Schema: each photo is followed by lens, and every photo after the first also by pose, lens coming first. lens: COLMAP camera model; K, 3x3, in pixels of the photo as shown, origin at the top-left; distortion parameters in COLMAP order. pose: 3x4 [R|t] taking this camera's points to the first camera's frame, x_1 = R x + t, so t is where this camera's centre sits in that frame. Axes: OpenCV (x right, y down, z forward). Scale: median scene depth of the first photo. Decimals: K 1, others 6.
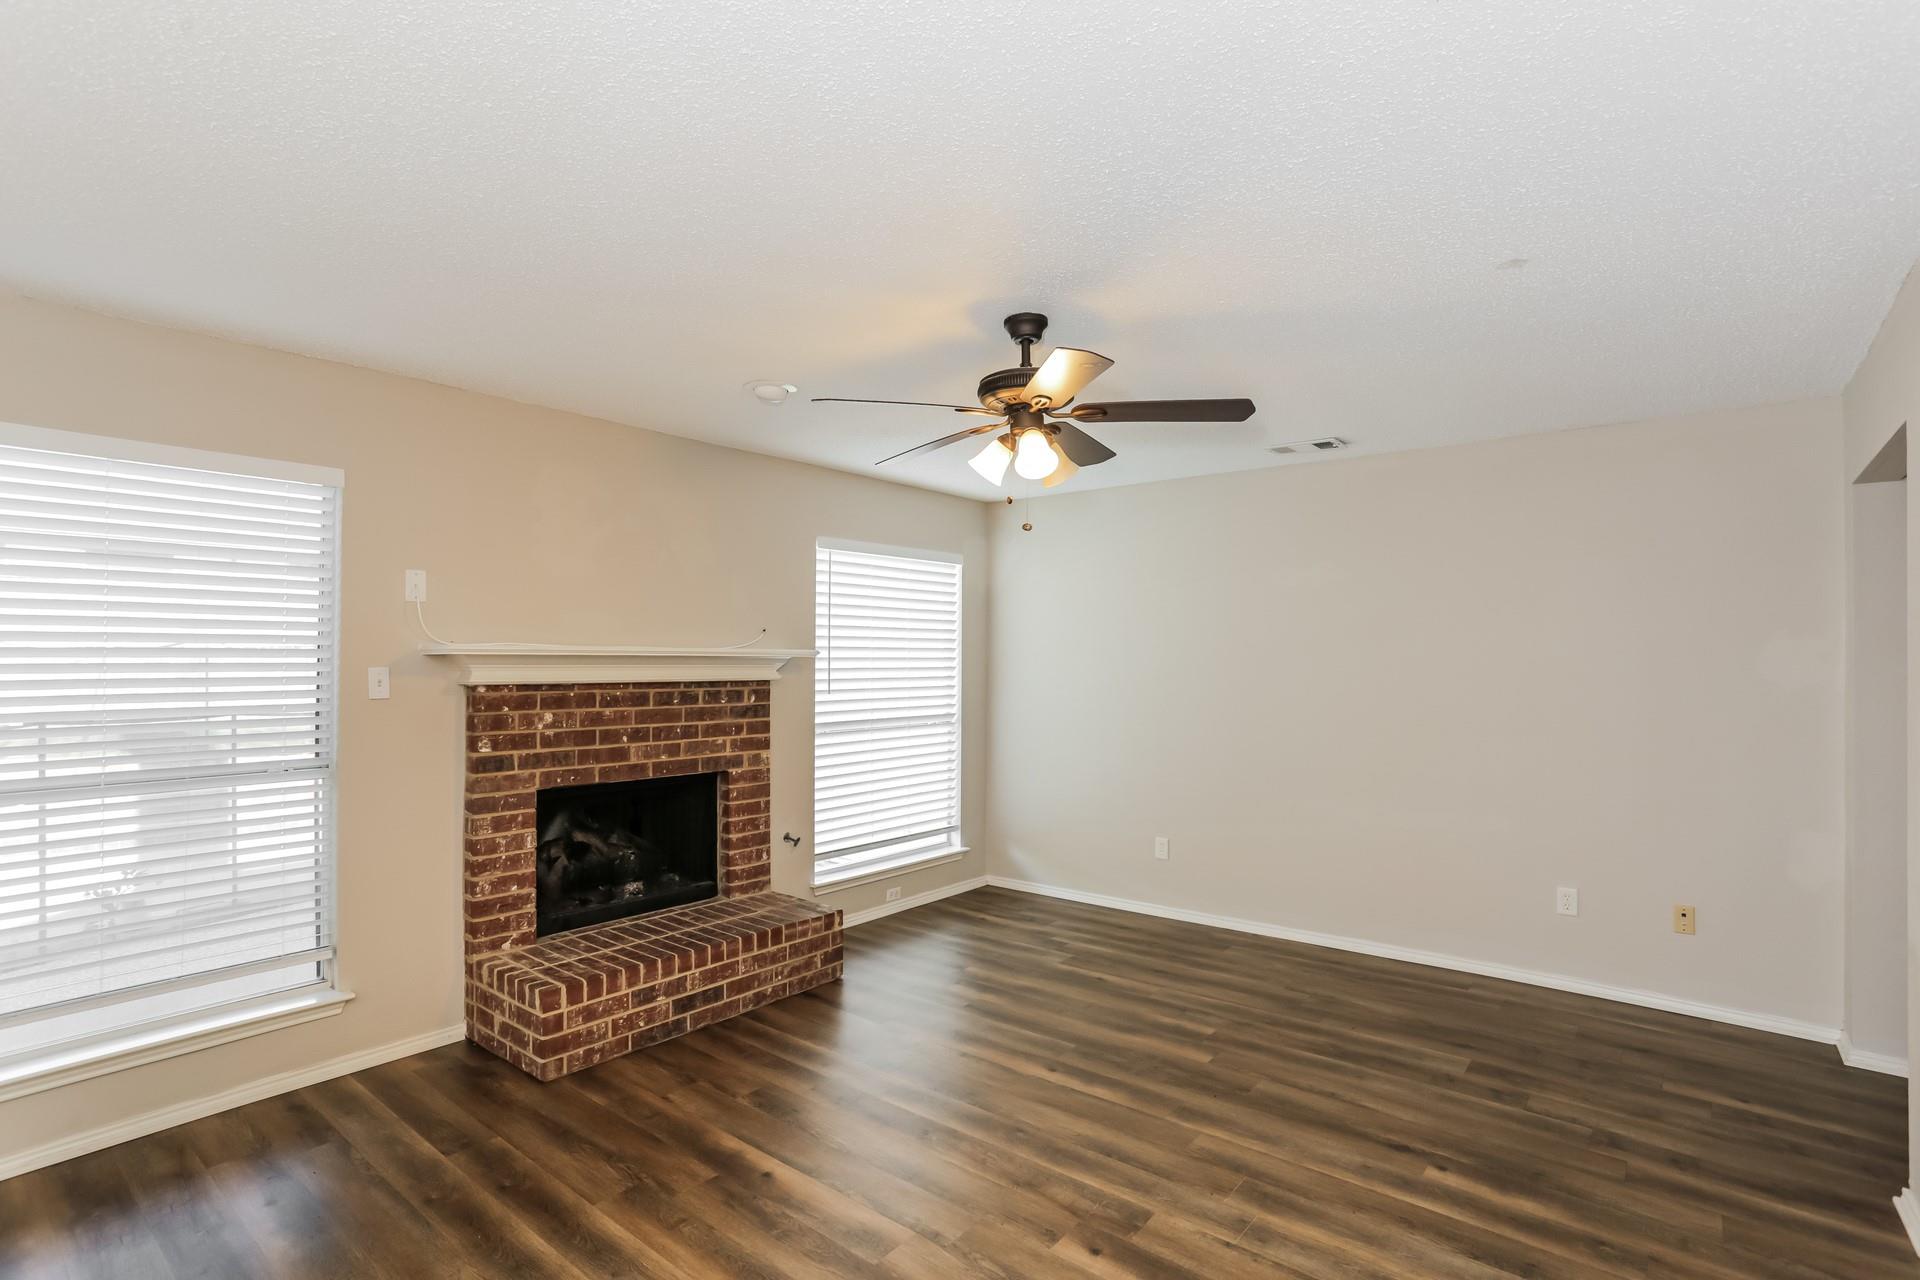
lens RADIAL K [[918.5, 0, 957.4], [0, 918.5, 648.0], [0, 0, 1]] dist [-0.002149, -0.000771]
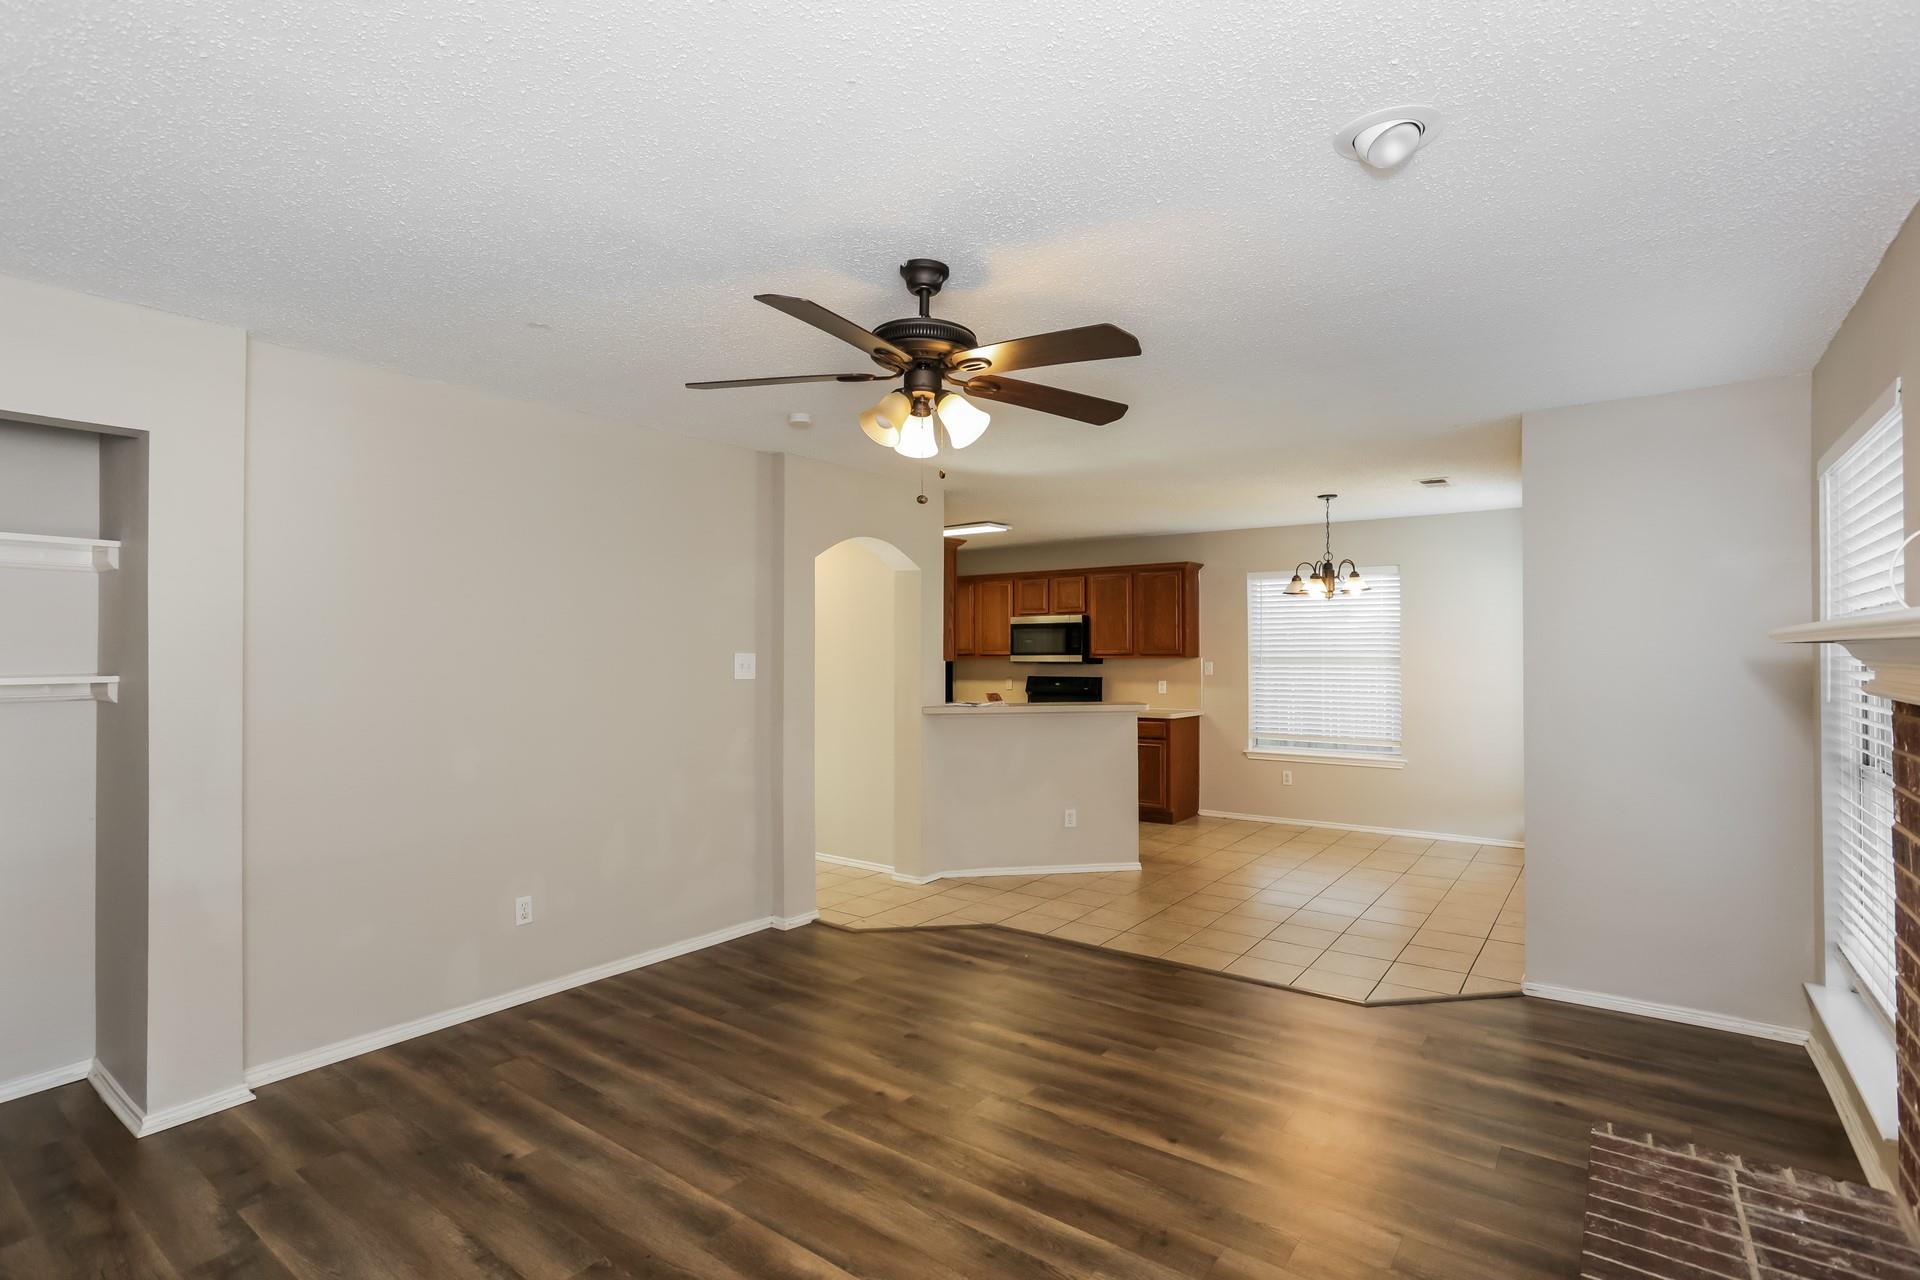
lens RADIAL K [[918.5, 0, 960.6], [0, 918.5, 639.8], [0, 0, 1]] dist [-0.002149, -0.000771]
pose [[-0.998788, -0.004417, -0.049025, 0.086594], [-0.003259, 0.999714, -0.023687, 0.027206], [0.049115, -0.023498, -0.998517, 2.004692]]
